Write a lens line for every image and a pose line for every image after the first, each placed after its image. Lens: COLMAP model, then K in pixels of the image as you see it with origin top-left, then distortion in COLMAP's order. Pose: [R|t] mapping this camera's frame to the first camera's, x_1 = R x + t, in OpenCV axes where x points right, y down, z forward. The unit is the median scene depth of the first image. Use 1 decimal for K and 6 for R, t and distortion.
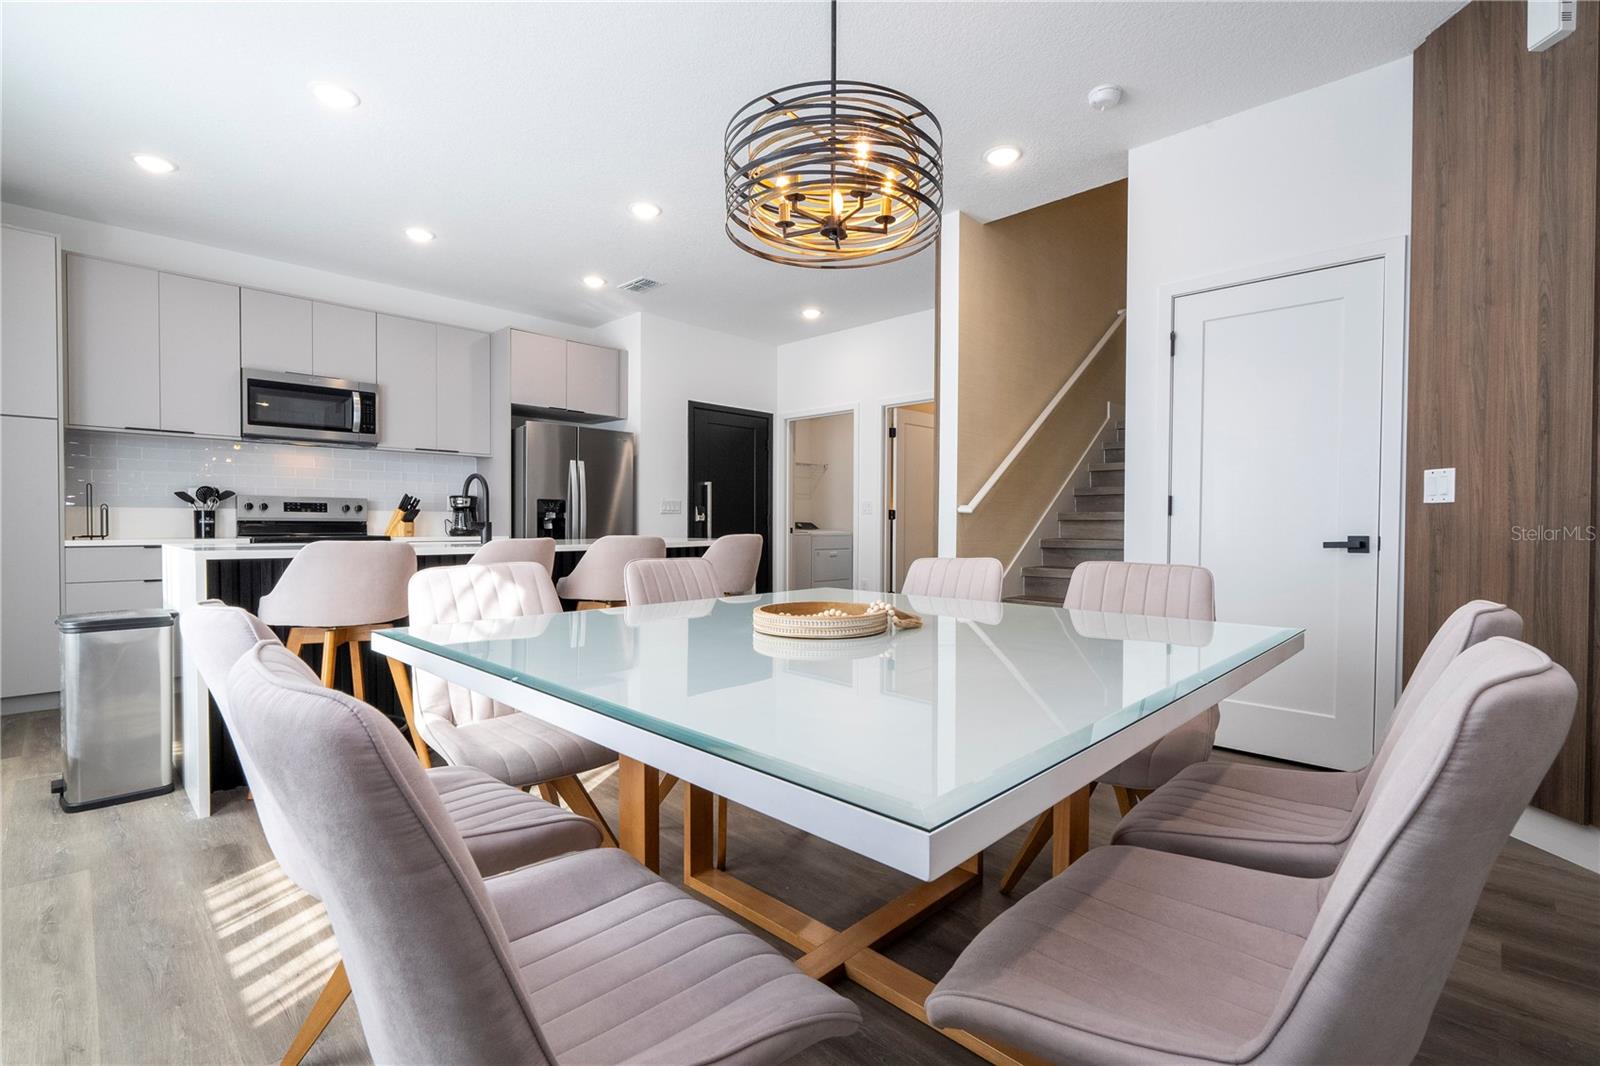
lens RADIAL K [[724.4, 0, 813.0], [0, 724.4, 538.7], [0, 0, 1]] dist [0.001433, -0.000378]
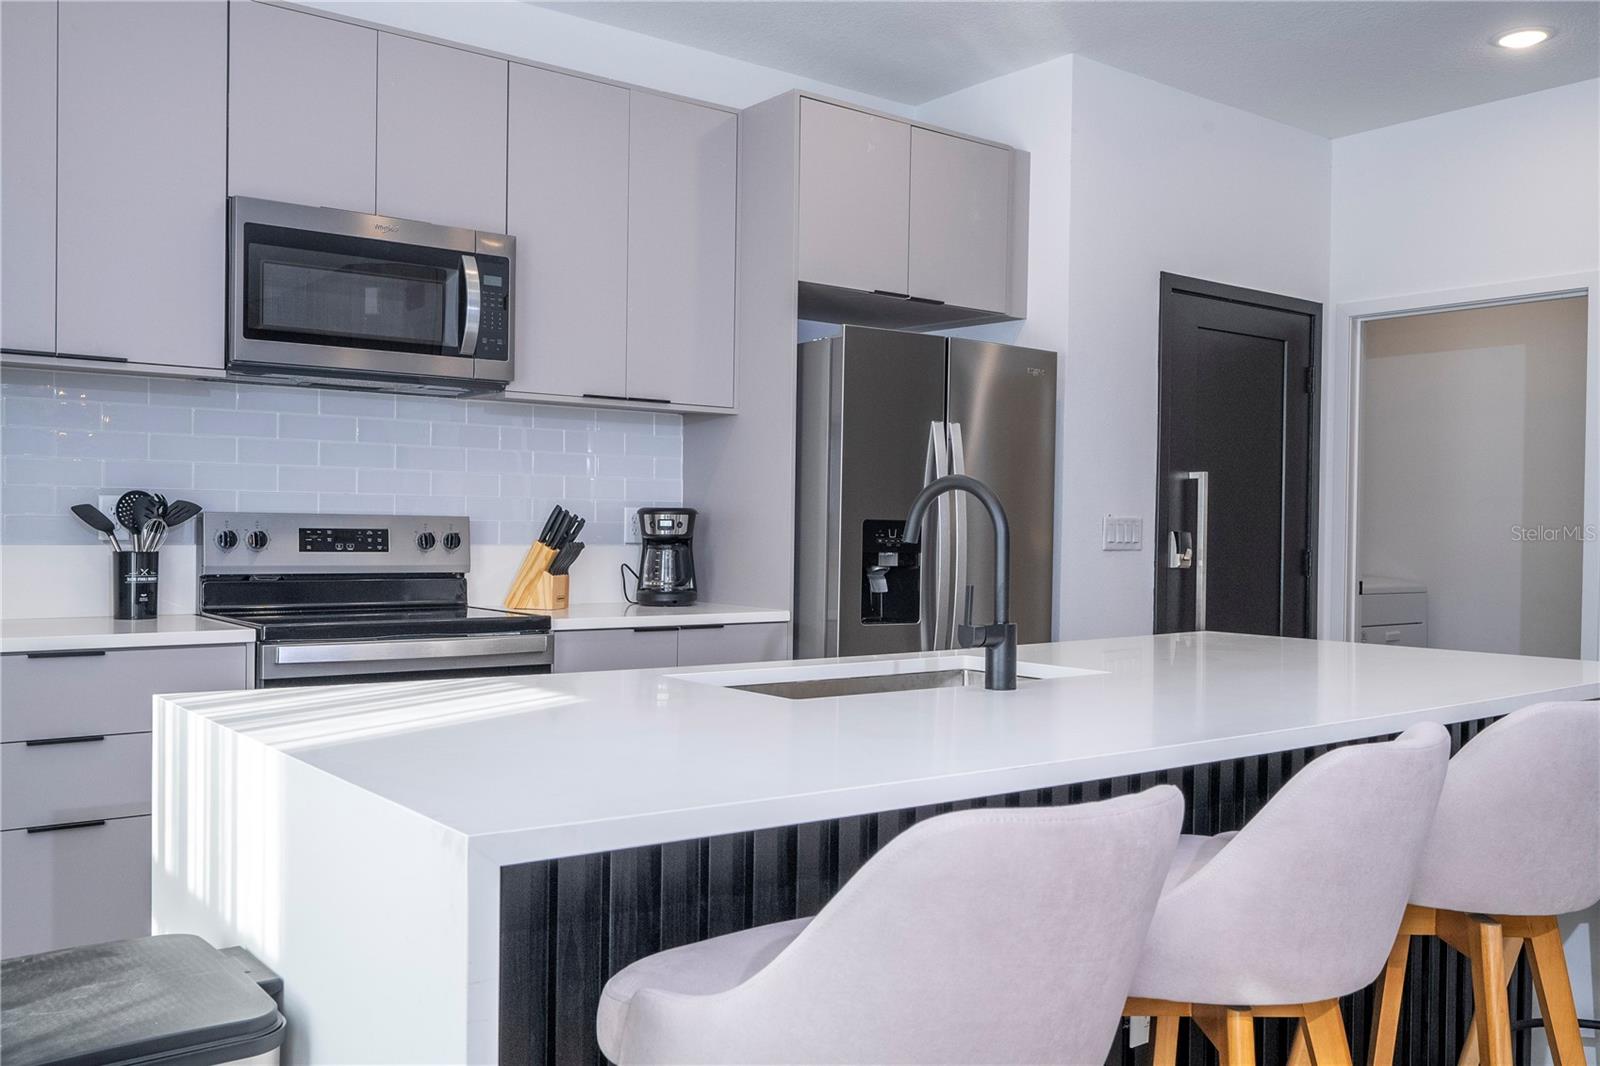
lens RADIAL K [[1365.1, 0, 801.0], [0, 1365.1, 537.7], [0, 0, 1]] dist [0.004210, -0.002031]
pose [[0.989347, 0.010235, -0.145215, -0.328182], [-0.012002, 0.999864, -0.011301, -0.038502], [0.145079, 0.012924, 0.989336, 0.271819]]
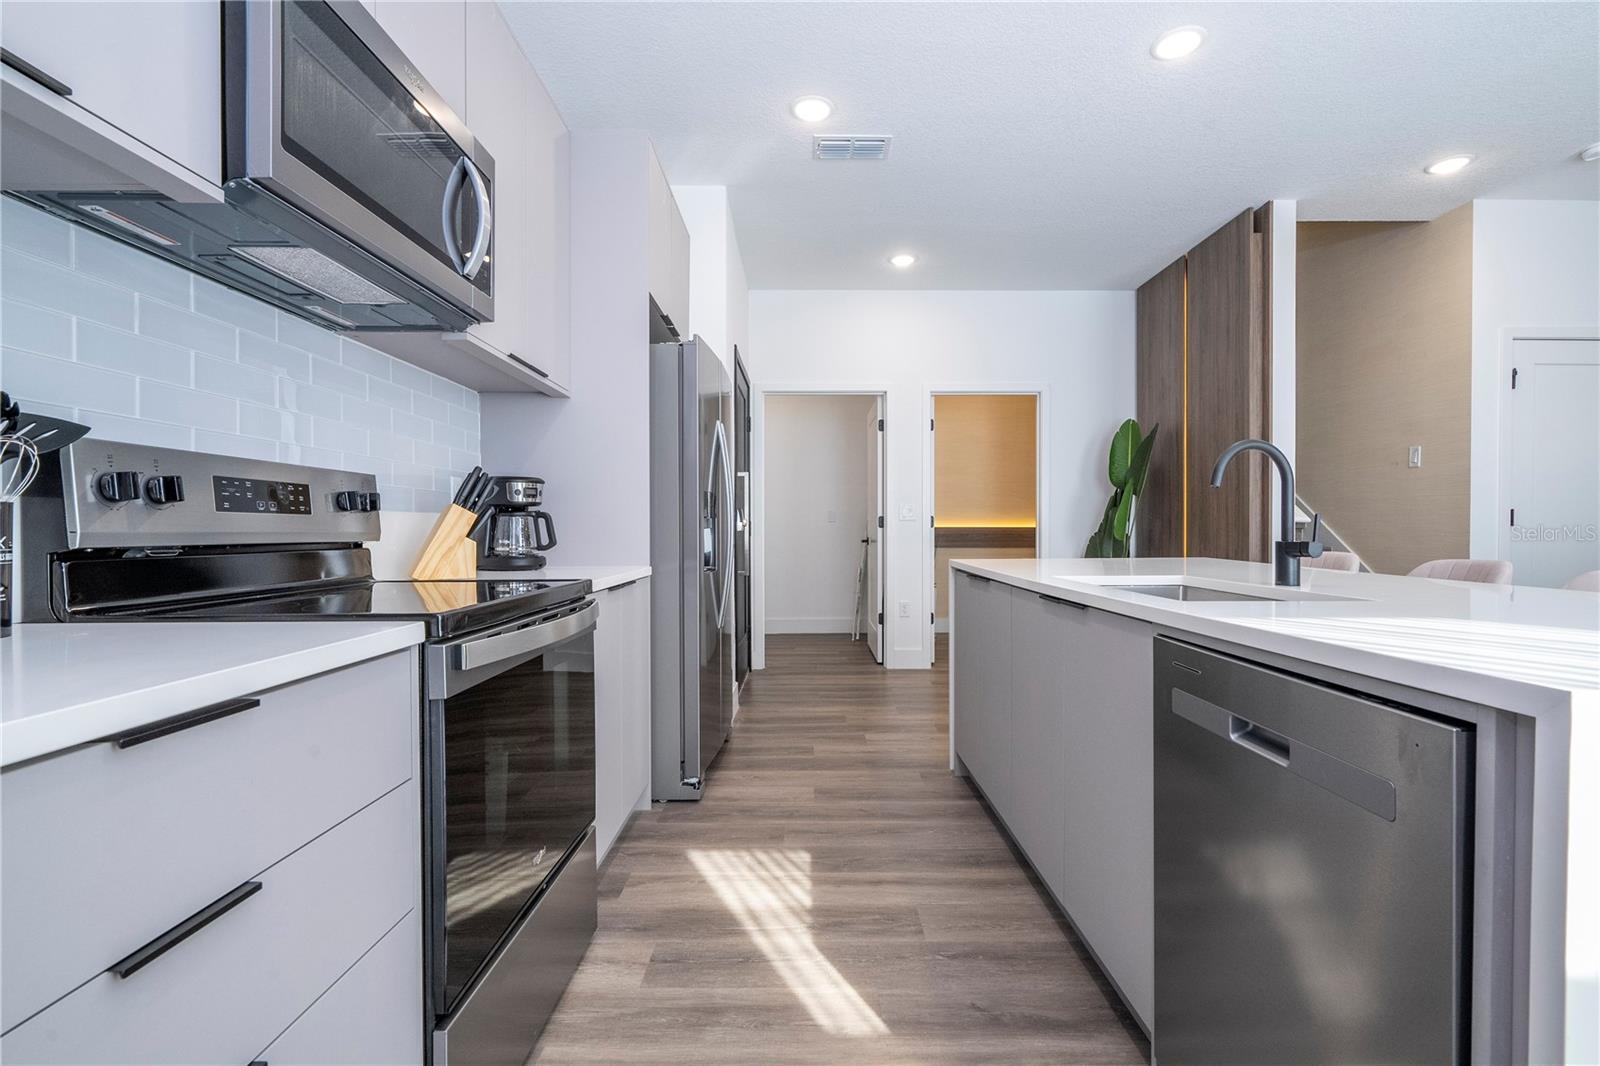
lens RADIAL K [[724.4, 0, 810.3], [0, 724.4, 529.1], [0, 0, 1]] dist [0.001433, -0.000378]
pose [[0.711943, -0.005910, 0.702213, -0.736384], [0.018287, 0.999781, -0.010126, -0.023099], [-0.701999, 0.020051, 0.711895, 0.630765]]
